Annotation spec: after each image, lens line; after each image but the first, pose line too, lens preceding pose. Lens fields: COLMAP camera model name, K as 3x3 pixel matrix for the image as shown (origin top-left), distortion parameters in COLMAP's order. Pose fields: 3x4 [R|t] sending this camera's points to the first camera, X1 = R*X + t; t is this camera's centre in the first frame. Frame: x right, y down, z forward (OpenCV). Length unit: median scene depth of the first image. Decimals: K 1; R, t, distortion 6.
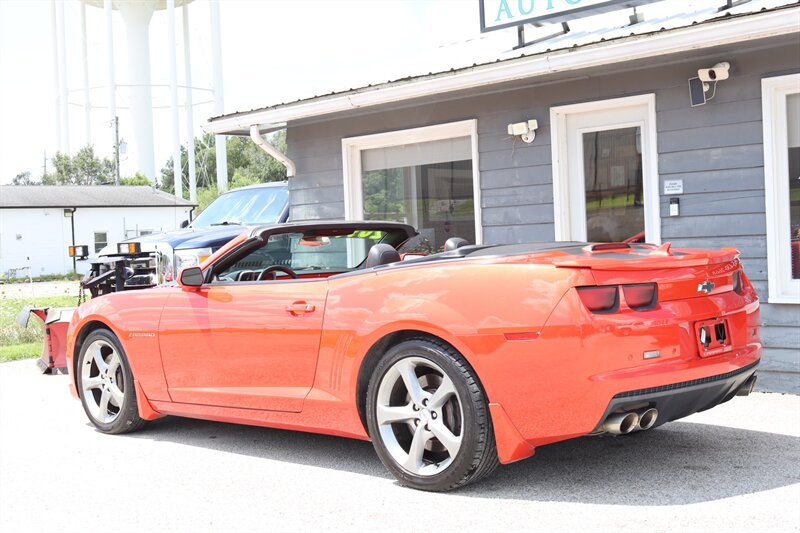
lens RADIAL K [[1032.1, 0, 405.2], [0, 1032.1, 268.9], [0, 0, 1]] dist [-0.062864, 0.072760]
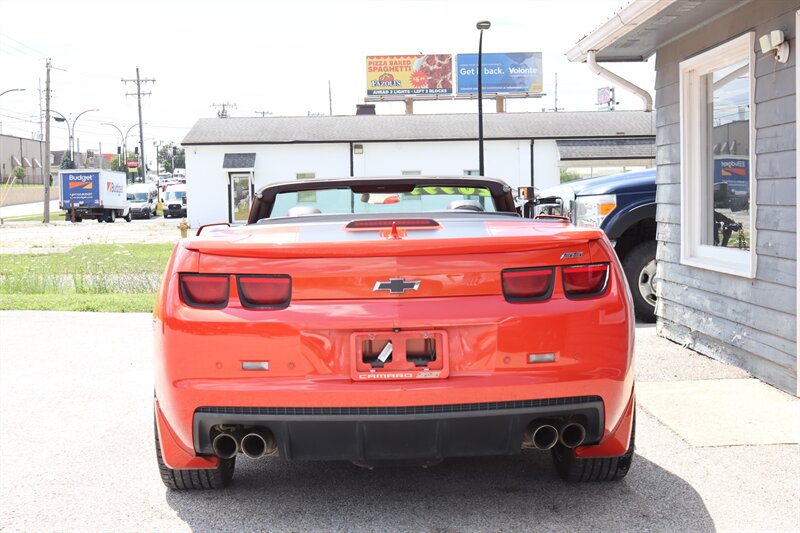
lens RADIAL K [[1195.2, 0, 400.0], [0, 1195.2, 266.5], [0, 0, 1]] dist [-0.016426, 0.003788]
pose [[0.715959, 0.067614, -0.694860, 0.497224], [-0.029221, 0.997329, 0.066938, -0.029828], [0.697530, -0.027620, 0.716023, 0.222734]]
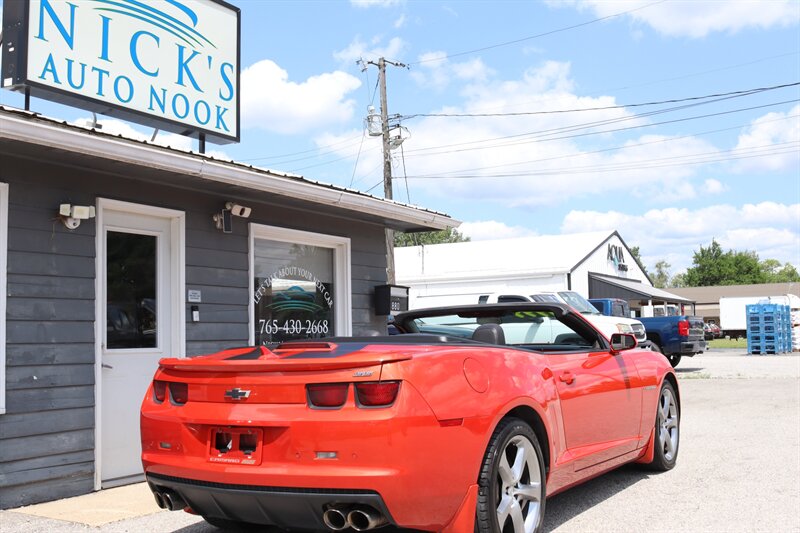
lens RADIAL K [[898.2, 0, 400.0], [0, 898.2, 266.5], [0, 0, 1]] dist [-0.086249, 0.056537]
pose [[-0.245684, 0.122578, 0.961569, -0.663002], [0.057451, 0.992070, -0.111788, 0.010649], [-0.967646, 0.027778, -0.250778, 0.898160]]
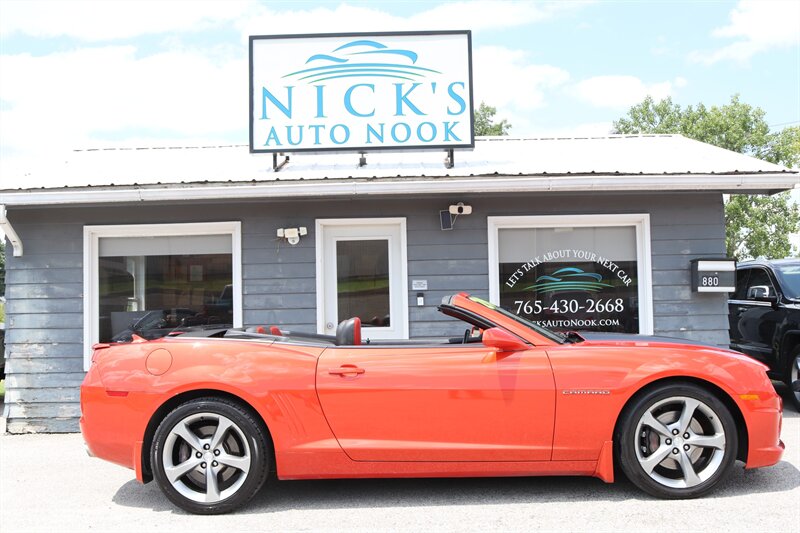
lens RADIAL K [[851.6, 0, 400.0], [0, 851.6, 266.5], [0, 0, 1]] dist [-0.105477, 0.020833]
pose [[0.730720, 0.064283, 0.679644, -0.482493], [0.008272, 0.994650, -0.102970, 0.012904], [-0.682627, 0.080864, 0.726279, 0.149044]]
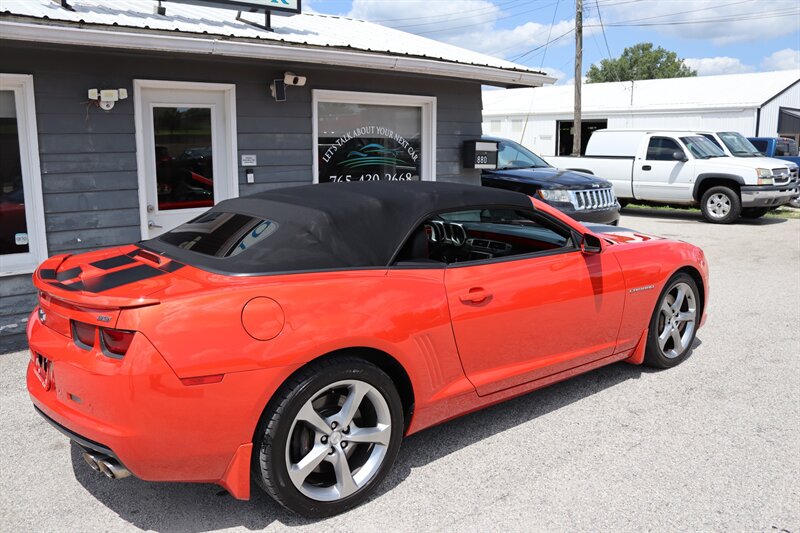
lens RADIAL K [[664.1, 0, 402.9], [0, 664.1, 269.1], [0, 0, 1]] dist [-0.178485, 0.163501]
pose [[0.097110, -0.140680, 0.985281, -0.479299], [0.022628, 0.990016, 0.139126, -0.047831], [-0.995016, 0.008784, 0.099324, 0.636086]]
